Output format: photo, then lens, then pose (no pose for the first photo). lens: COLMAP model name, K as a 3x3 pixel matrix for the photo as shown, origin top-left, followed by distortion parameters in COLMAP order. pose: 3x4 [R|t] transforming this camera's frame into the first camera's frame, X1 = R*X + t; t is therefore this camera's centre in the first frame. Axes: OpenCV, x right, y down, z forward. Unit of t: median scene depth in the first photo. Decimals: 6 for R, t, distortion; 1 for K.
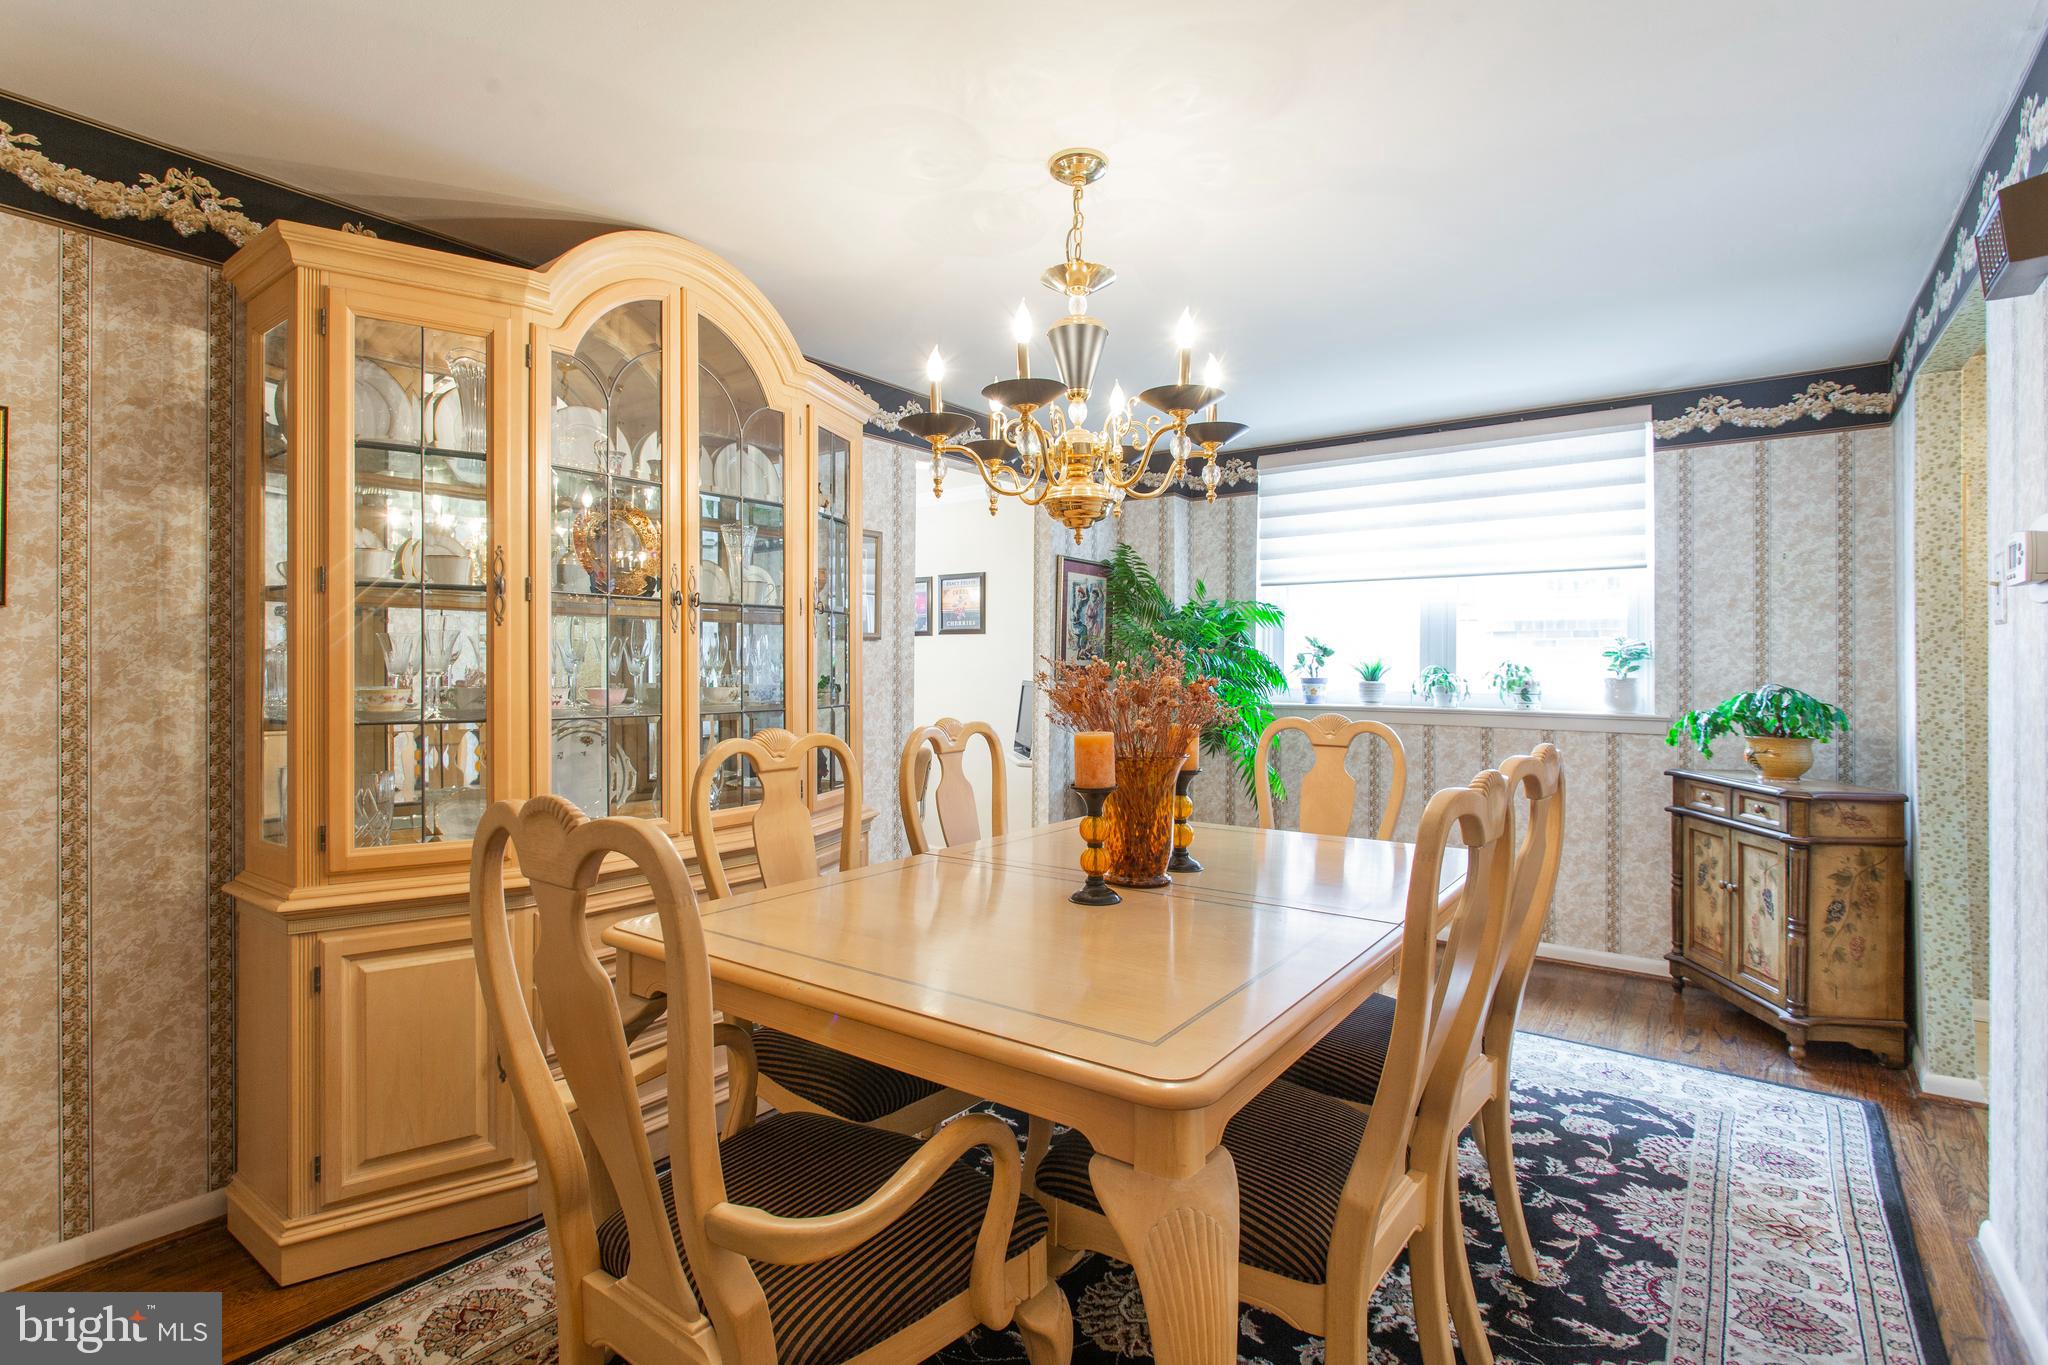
lens RADIAL K [[1000.7, 0, 1023.3], [0, 1000.7, 671.0], [0, 0, 1]] dist [-0.013124, 0.004999]
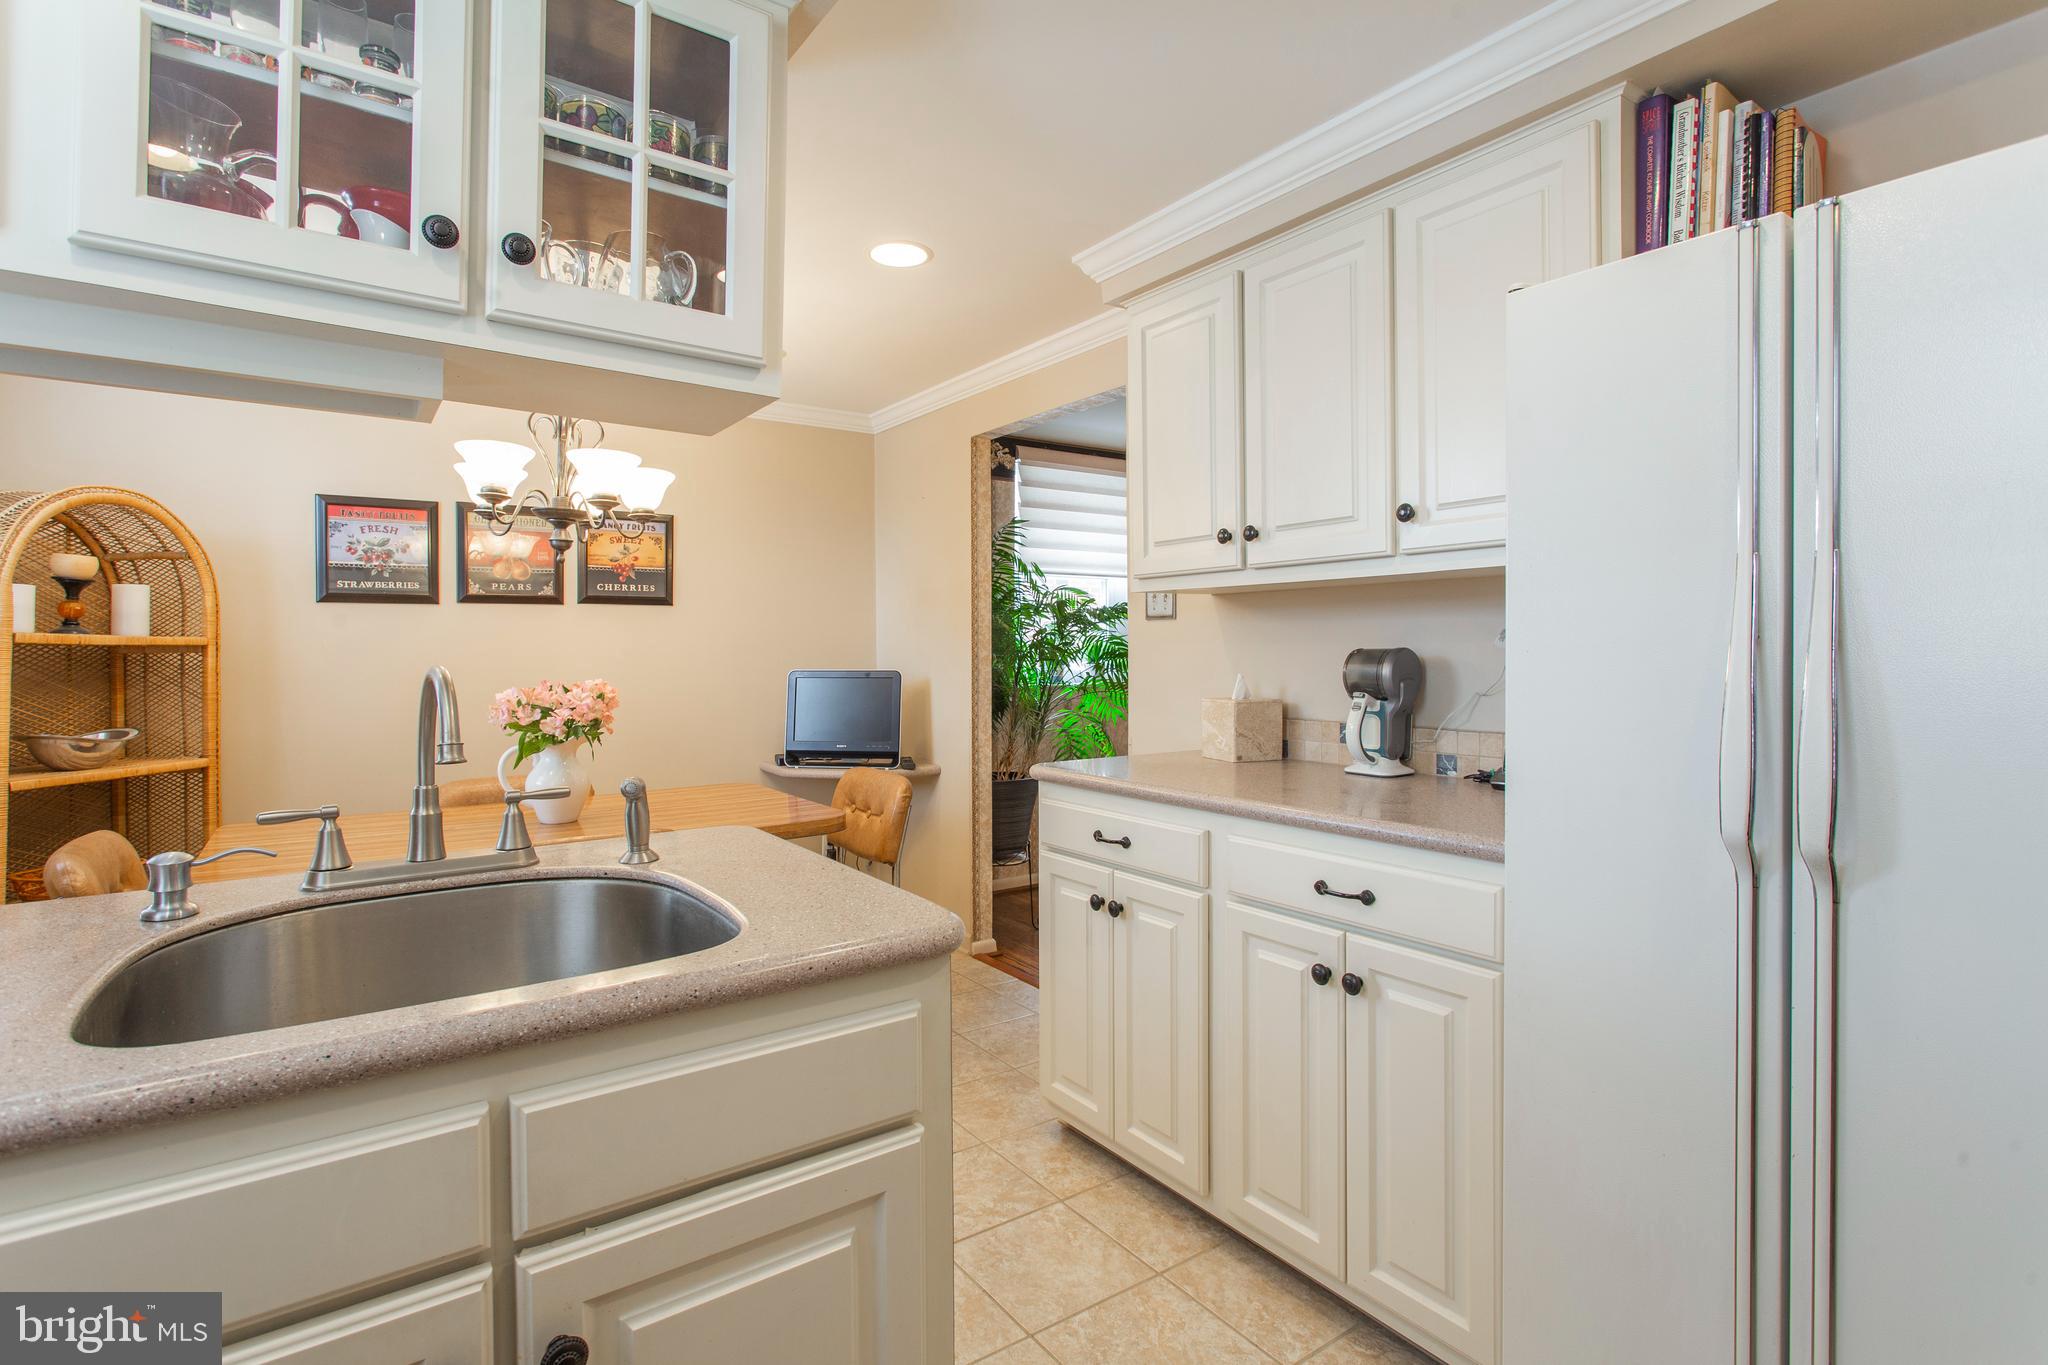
lens RADIAL K [[1000.7, 0, 1027.4], [0, 1000.7, 665.0], [0, 0, 1]] dist [-0.013124, 0.004999]
pose [[0.321295, -0.018261, 0.946803, -0.611419], [0.009626, 0.999825, 0.016018, -0.004031], [-0.946930, 0.003968, 0.321415, 0.543967]]
